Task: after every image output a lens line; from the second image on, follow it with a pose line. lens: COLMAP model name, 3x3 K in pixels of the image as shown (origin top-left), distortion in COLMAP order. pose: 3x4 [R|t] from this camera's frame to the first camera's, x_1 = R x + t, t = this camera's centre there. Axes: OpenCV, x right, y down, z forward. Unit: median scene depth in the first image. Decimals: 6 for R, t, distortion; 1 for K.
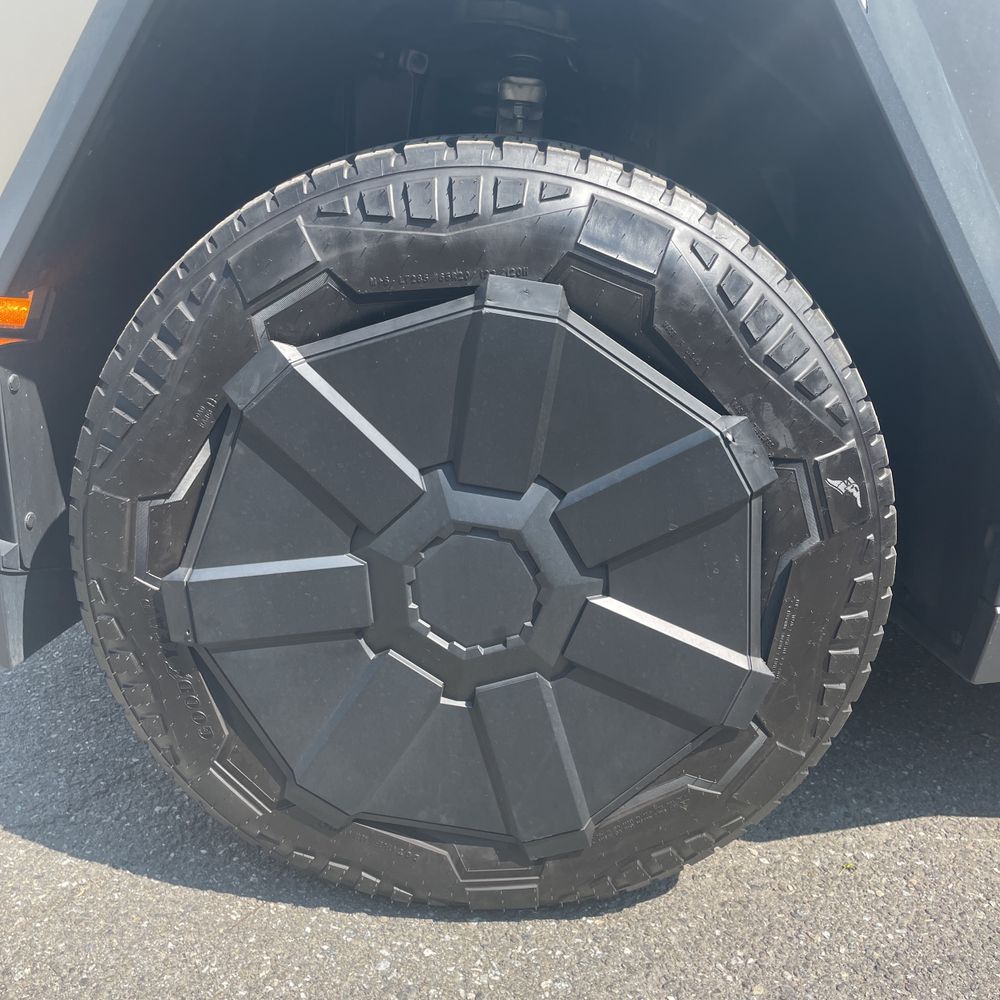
lens RADIAL K [[979.0, 0, 500.0], [0, 979.0, 500.0], [0, 0, 1]] dist [0.062979, -0.086716]
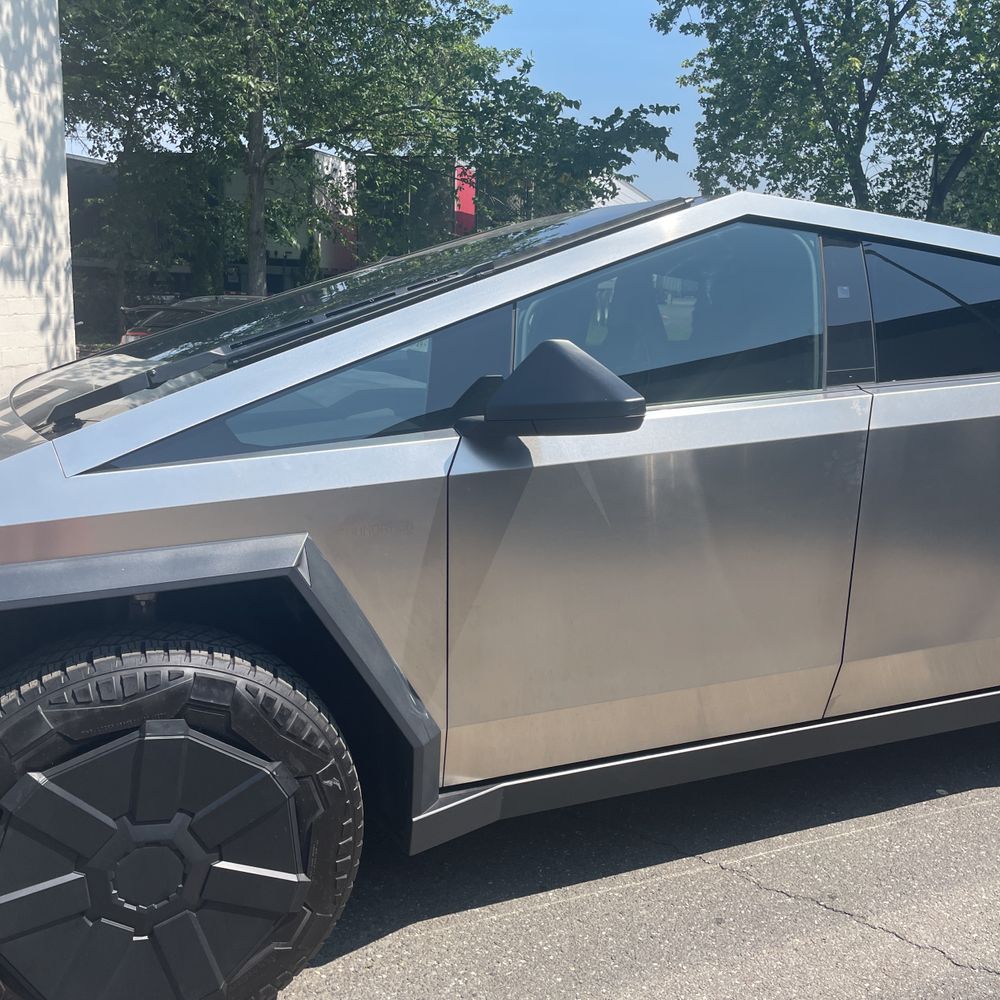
lens RADIAL K [[979.0, 0, 500.0], [0, 979.0, 500.0], [0, 0, 1]] dist [0.062979, -0.086716]
pose [[0.906838, -0.088145, 0.412159, -0.137469], [0.133460, 0.987621, -0.082426, -0.382219], [-0.399791, 0.129754, 0.907376, -1.115393]]
